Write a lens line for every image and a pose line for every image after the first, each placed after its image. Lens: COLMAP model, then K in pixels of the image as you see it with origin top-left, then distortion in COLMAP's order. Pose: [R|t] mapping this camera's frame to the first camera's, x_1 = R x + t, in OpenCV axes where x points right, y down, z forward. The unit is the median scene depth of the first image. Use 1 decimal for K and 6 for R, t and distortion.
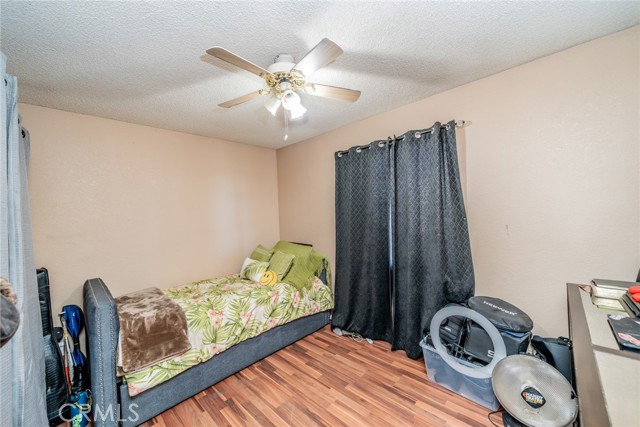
lens RADIAL K [[250.4, 0, 319.6], [0, 250.4, 215.6], [0, 0, 1]] dist [-0.001595, 0.000110]
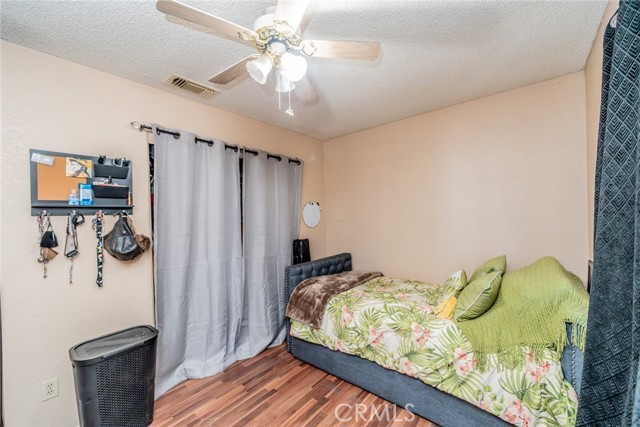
lens RADIAL K [[250.4, 0, 321.6], [0, 250.4, 216.4], [0, 0, 1]] dist [-0.001595, 0.000110]
pose [[0.092619, 0.049469, -0.994472, 0.472995], [0.009066, 0.998682, 0.050523, -0.022462], [0.995660, -0.013695, 0.092048, 0.745040]]
